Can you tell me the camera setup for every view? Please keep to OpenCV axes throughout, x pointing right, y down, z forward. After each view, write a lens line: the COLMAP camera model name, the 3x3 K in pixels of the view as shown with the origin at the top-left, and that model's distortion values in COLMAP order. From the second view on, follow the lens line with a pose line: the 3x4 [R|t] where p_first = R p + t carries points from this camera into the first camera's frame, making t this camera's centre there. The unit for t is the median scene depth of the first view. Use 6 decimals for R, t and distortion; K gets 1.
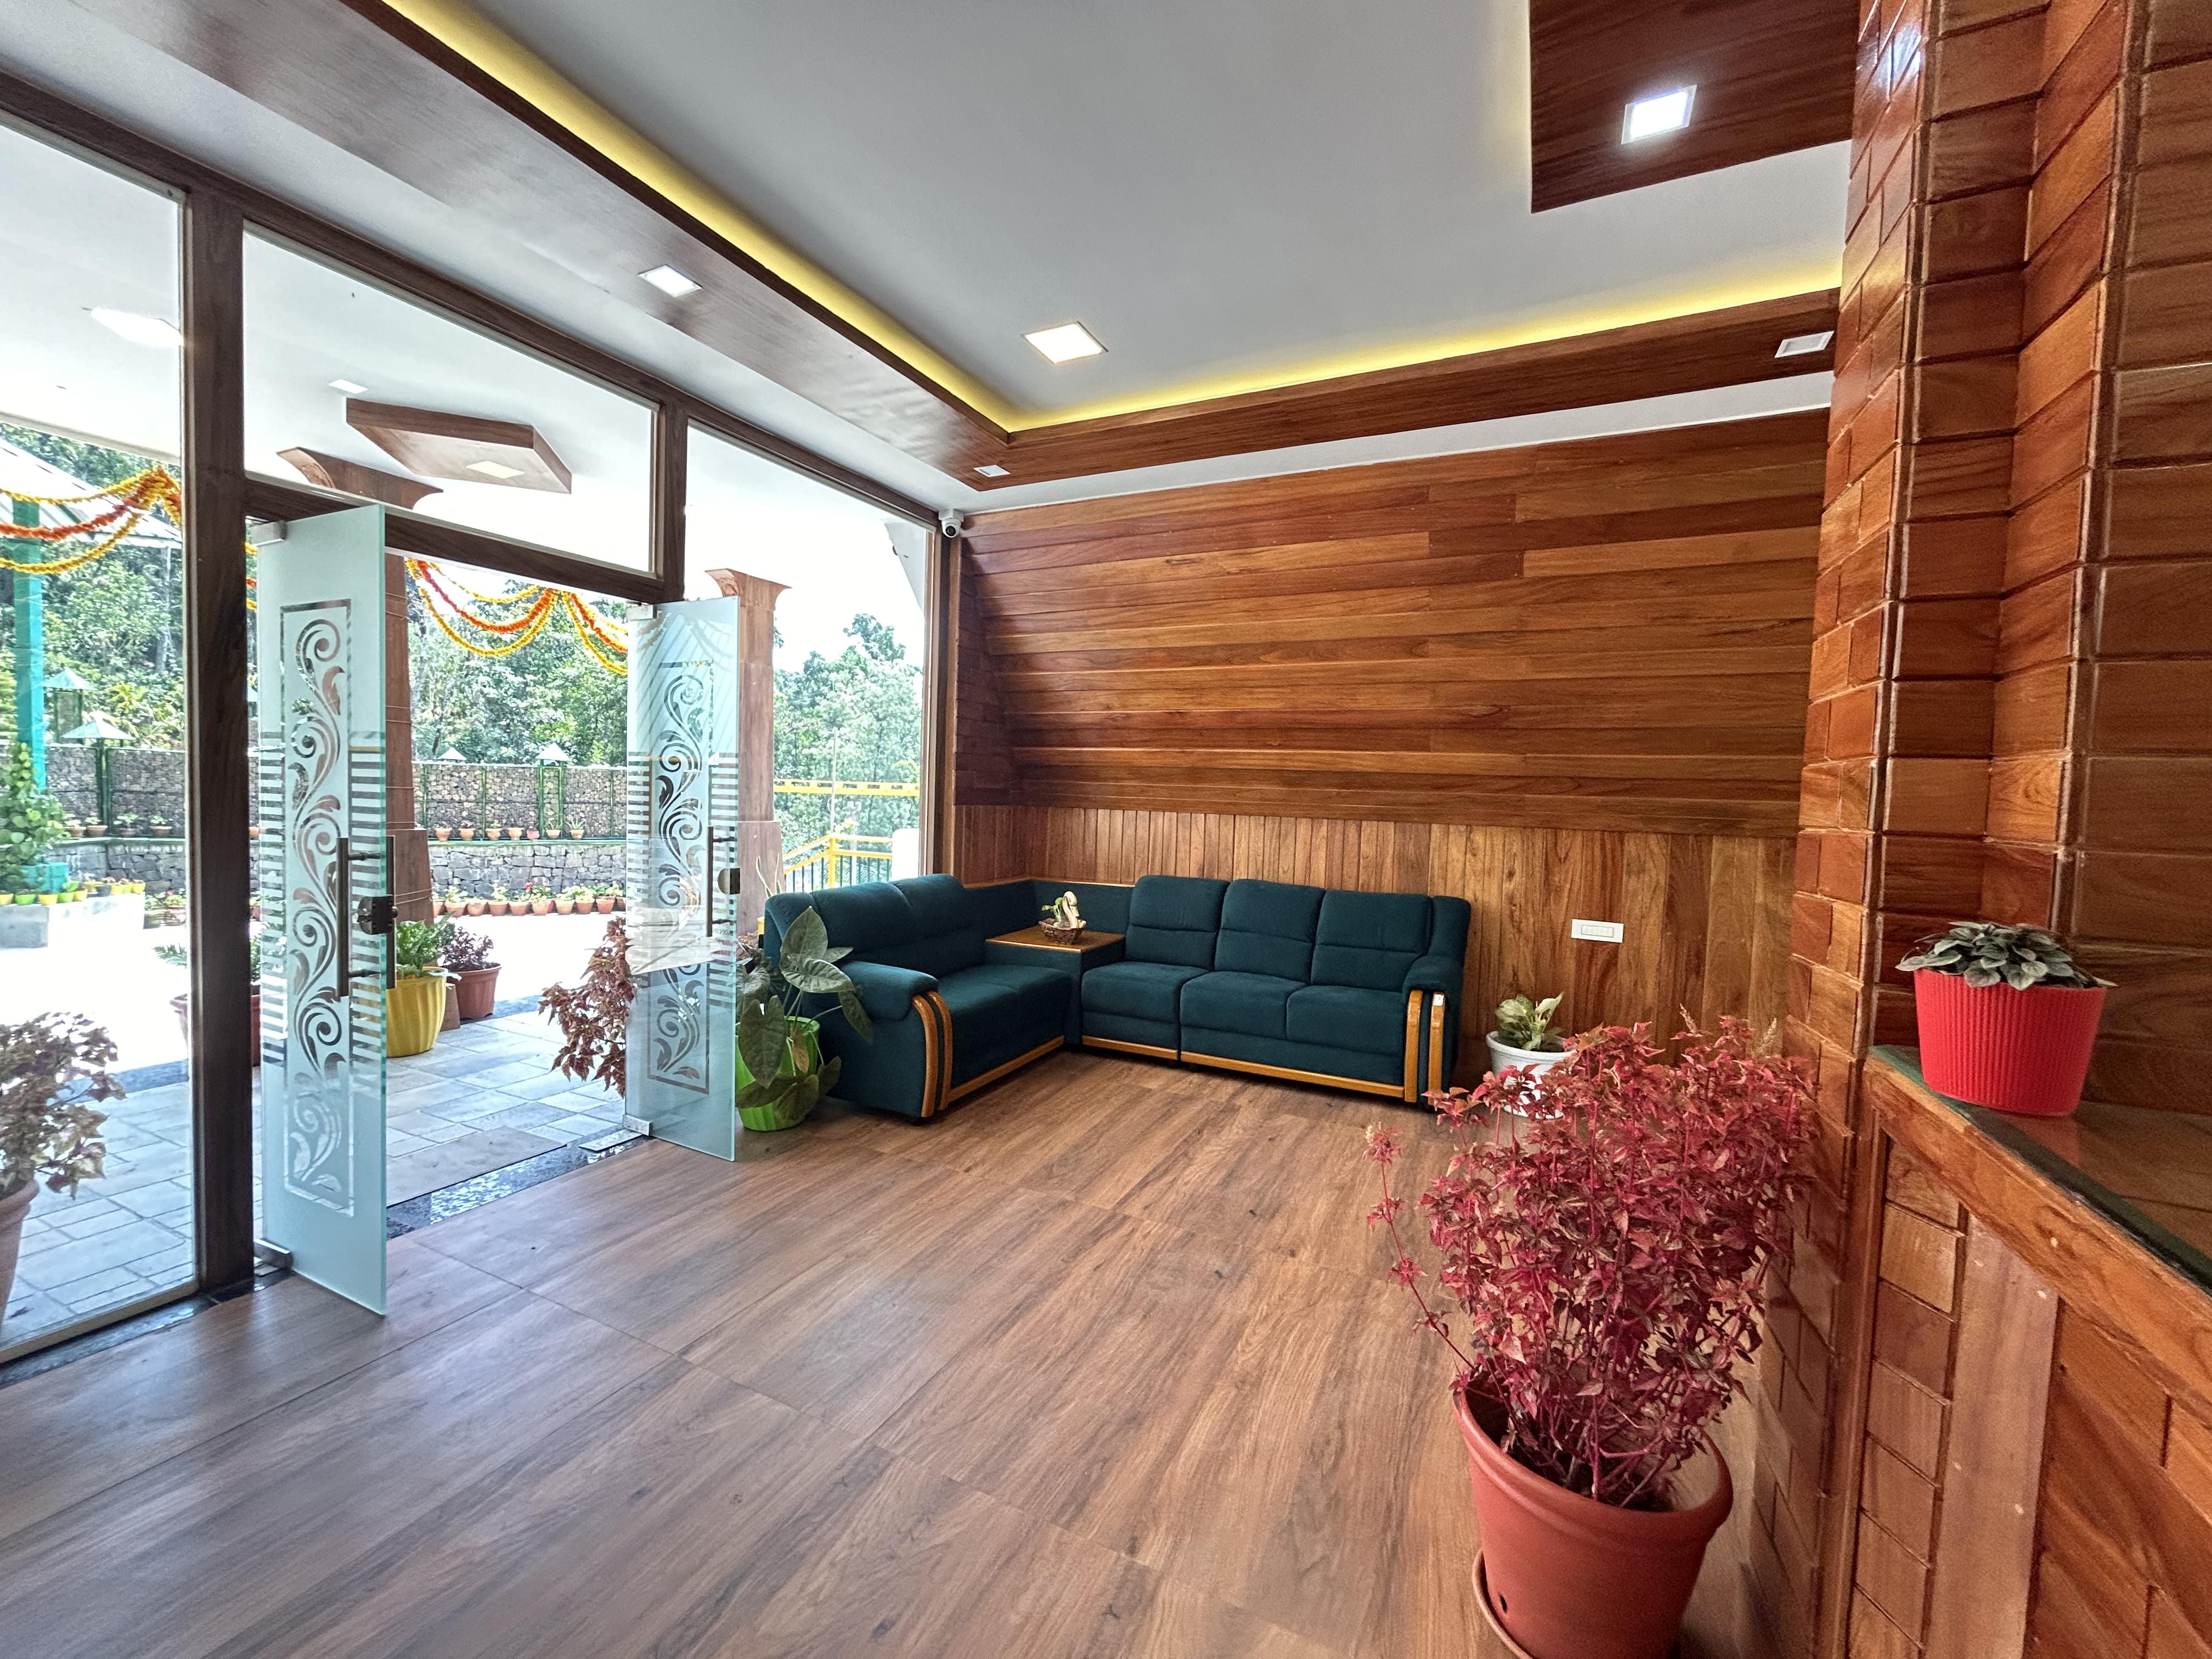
lens RADIAL K [[893.8, 0, 1108.0], [0, 893.8, 832.2], [0, 0, 1]] dist [-0.000499, -0.000022]
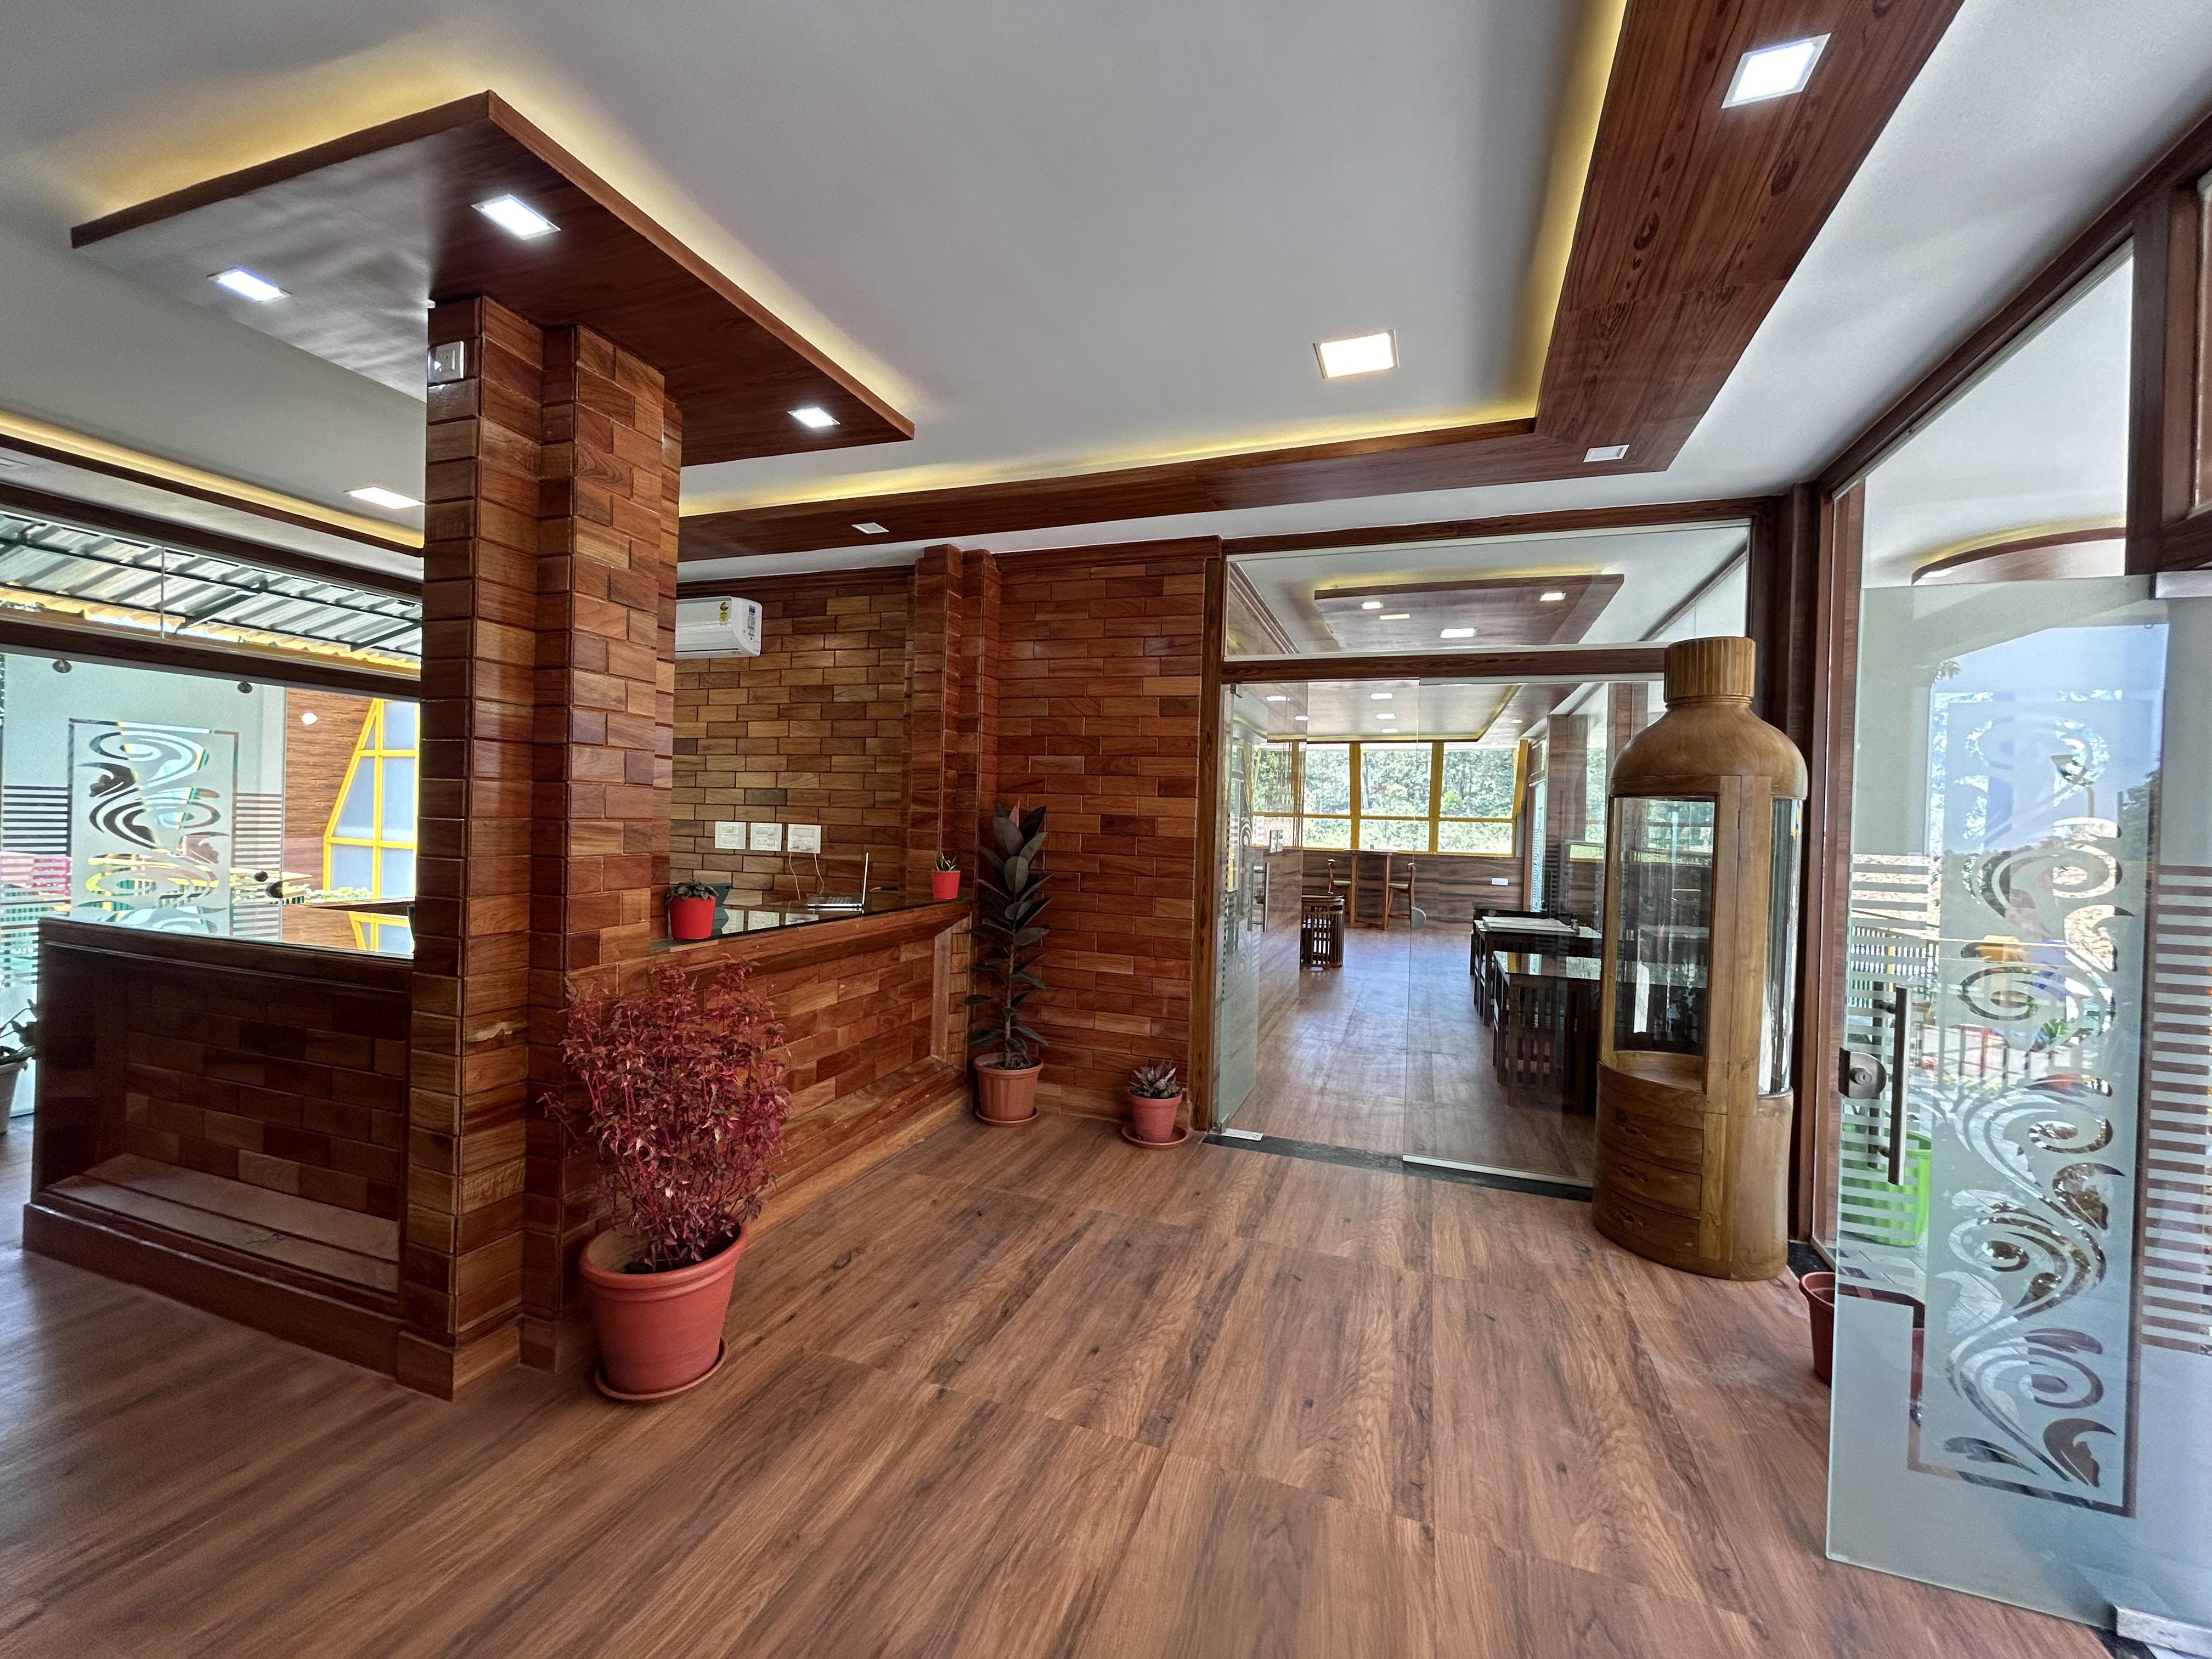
lens RADIAL K [[893.8, 0, 1111.2], [0, 893.8, 831.2], [0, 0, 1]] dist [-0.000499, -0.000022]
pose [[-0.991366, -0.065011, -0.113873, -0.017377], [-0.070623, 0.996444, 0.045960, -0.151281], [0.110480, 0.053605, -0.992432, 2.075151]]
